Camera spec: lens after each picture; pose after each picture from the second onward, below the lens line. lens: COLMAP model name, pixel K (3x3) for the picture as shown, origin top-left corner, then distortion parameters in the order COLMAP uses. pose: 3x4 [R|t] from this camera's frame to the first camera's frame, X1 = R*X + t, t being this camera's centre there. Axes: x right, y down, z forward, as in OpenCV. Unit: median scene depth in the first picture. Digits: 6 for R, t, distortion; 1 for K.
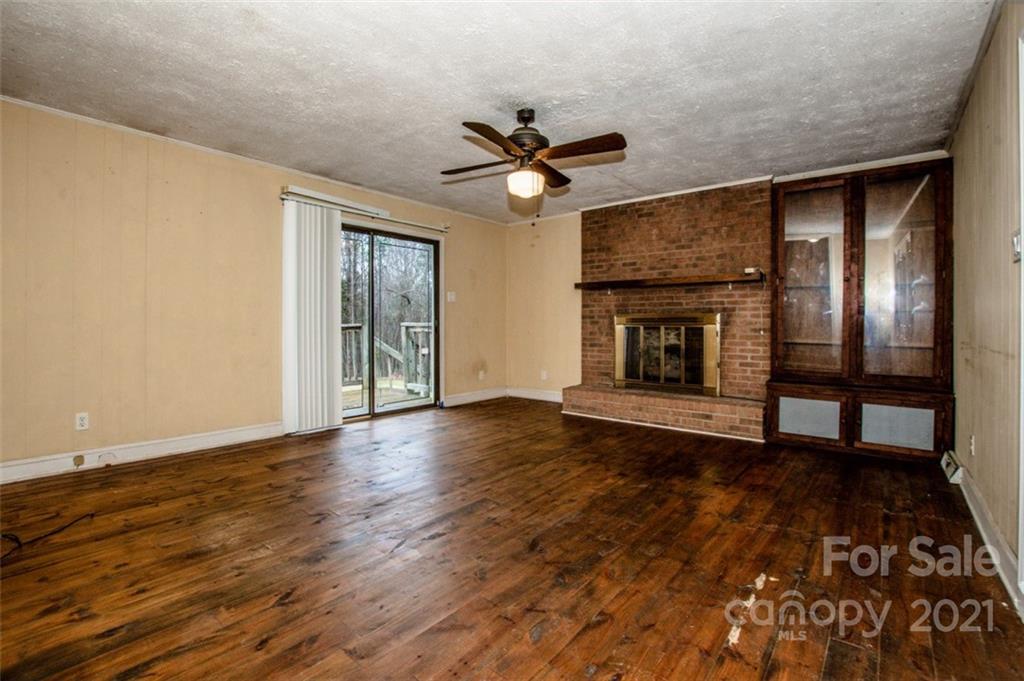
lens RADIAL K [[466.9, 0, 521.2], [0, 466.9, 321.8], [0, 0, 1]] dist [-0.034589, 0.005244]
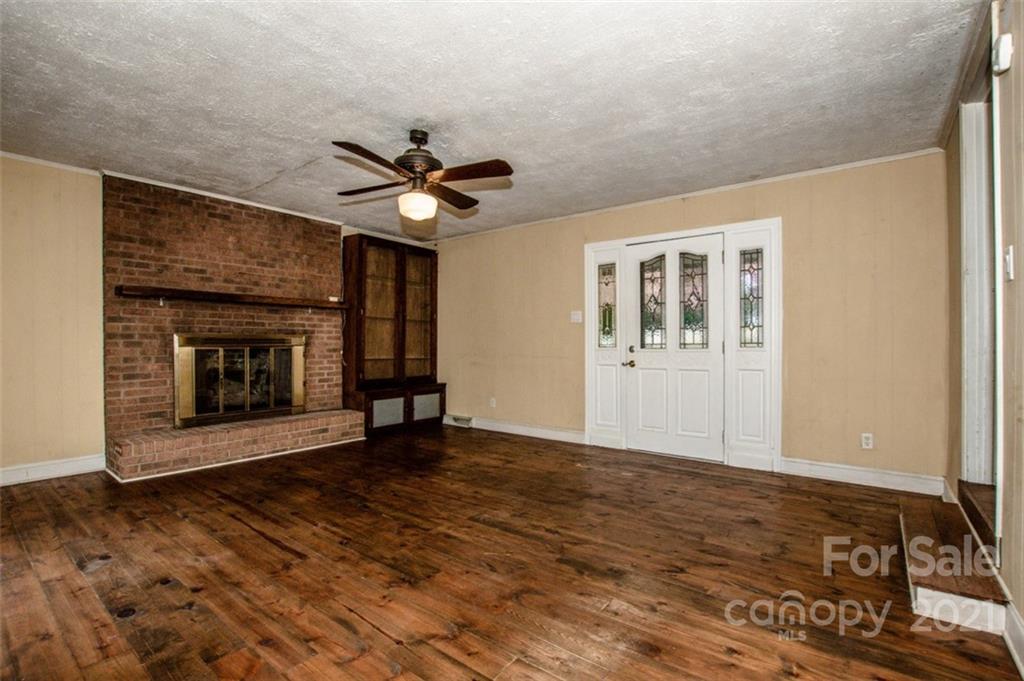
lens RADIAL K [[466.9, 0, 511.6], [0, 466.9, 343.6], [0, 0, 1]] dist [-0.034589, 0.005244]
pose [[-0.028211, -0.006018, 0.999584, -0.640798], [-0.006019, 0.999965, 0.005851, -0.007810], [-0.999584, -0.005851, -0.028246, 0.541858]]
